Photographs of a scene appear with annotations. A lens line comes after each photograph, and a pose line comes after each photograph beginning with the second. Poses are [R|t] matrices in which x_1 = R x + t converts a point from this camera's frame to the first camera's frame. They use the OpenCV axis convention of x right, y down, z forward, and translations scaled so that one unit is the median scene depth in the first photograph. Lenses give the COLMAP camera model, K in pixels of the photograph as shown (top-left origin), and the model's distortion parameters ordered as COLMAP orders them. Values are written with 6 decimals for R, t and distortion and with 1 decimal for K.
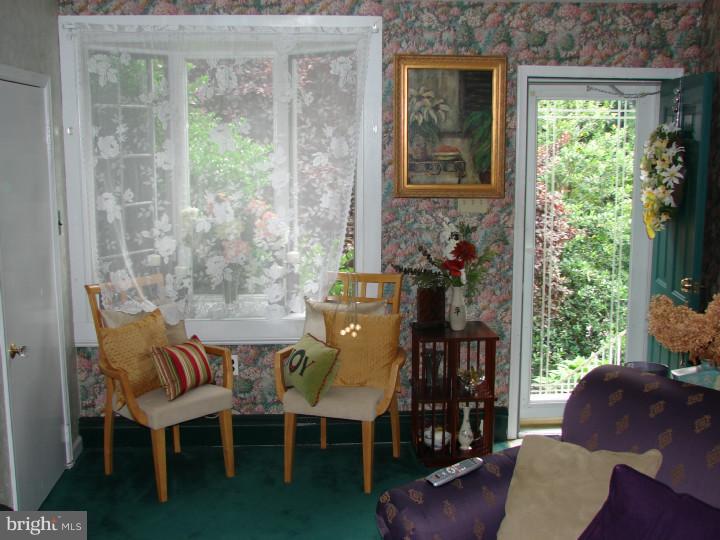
lens RADIAL K [[776.5, 0, 360.0], [0, 776.5, 270.0], [0, 0, 1]] dist [-0.220884, 0.305564]
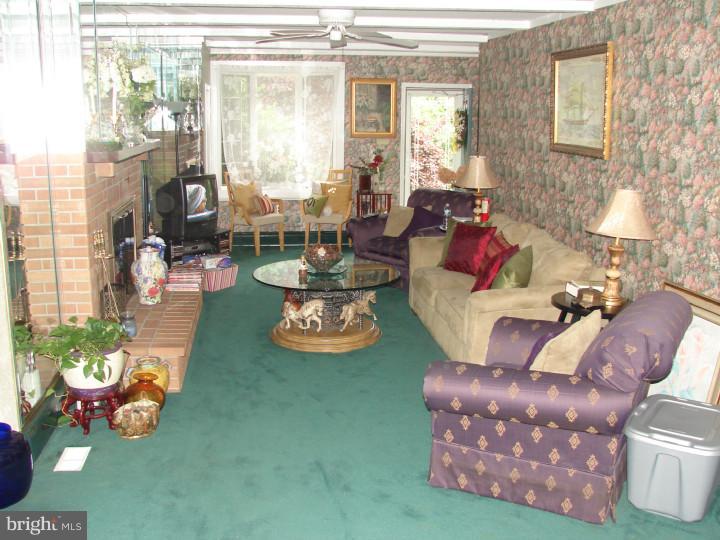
lens RADIAL K [[776.5, 0, 360.0], [0, 776.5, 270.0], [0, 0, 1]] dist [-0.220884, 0.305564]
pose [[0.997116, -0.003704, 0.075796, -0.106412], [0.001063, 0.999392, 0.034849, 0.233040], [-0.075879, -0.034667, 0.996514, -1.399948]]
